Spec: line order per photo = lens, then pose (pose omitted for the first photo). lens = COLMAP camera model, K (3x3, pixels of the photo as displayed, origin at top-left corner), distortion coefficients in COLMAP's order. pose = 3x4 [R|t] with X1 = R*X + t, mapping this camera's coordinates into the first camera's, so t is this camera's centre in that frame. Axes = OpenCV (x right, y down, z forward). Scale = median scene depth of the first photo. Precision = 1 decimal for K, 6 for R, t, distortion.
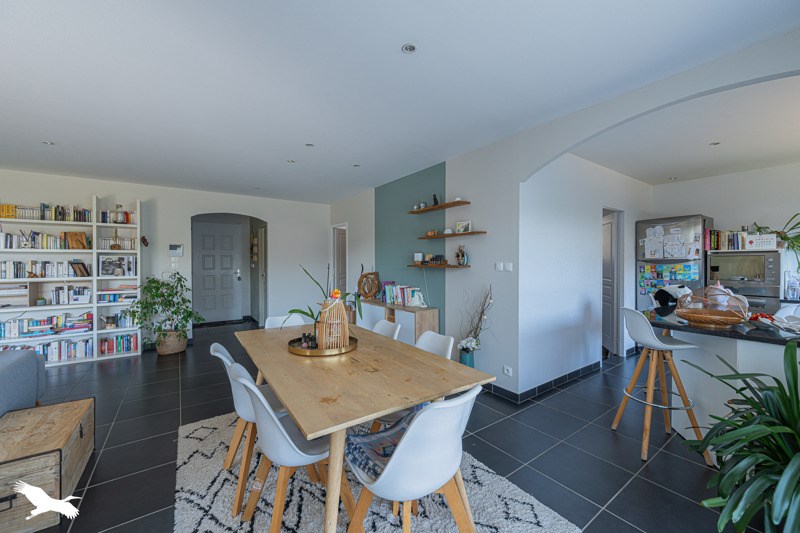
lens RADIAL K [[313.3, 0, 400.0], [0, 313.3, 266.5], [0, 0, 1]] dist [-0.000520, -0.000079]
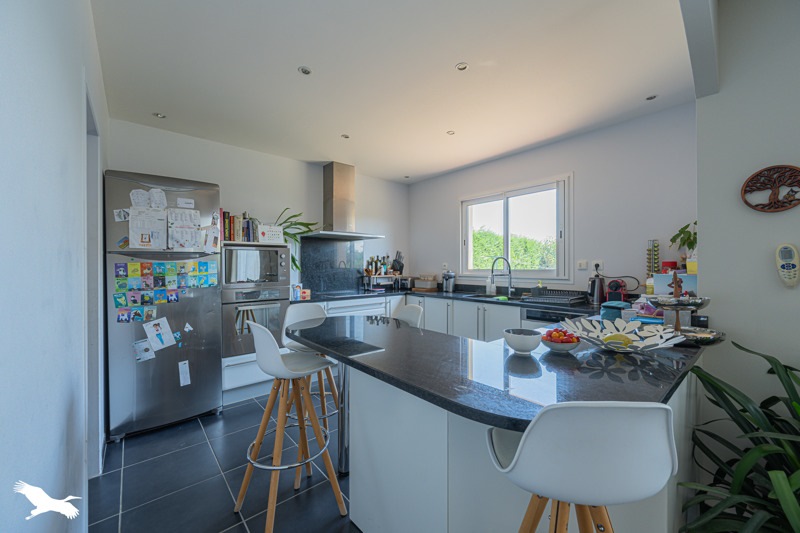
lens RADIAL K [[313.3, 0, 400.0], [0, 313.3, 266.5], [0, 0, 1]] dist [-0.000520, -0.000079]
pose [[-0.093400, -0.002112, 0.995626, 0.258846], [0.016913, 0.999850, 0.003707, 0.008463], [-0.995485, 0.017185, -0.093350, 0.652363]]
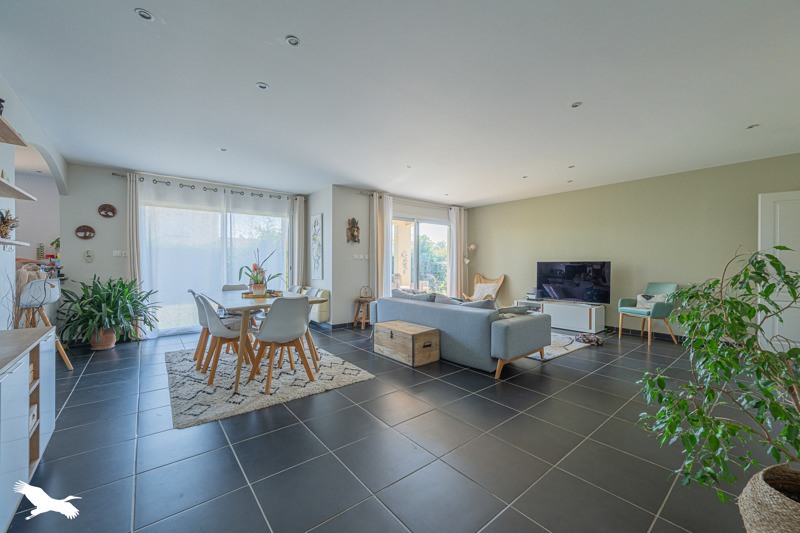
lens RADIAL K [[313.3, 0, 400.0], [0, 313.3, 266.5], [0, 0, 1]] dist [-0.000520, -0.000079]
pose [[-0.997839, 0.001016, -0.065699, -0.434084], [-0.000240, 0.999817, 0.019113, 0.030326], [0.065707, 0.019087, -0.997656, 1.349780]]
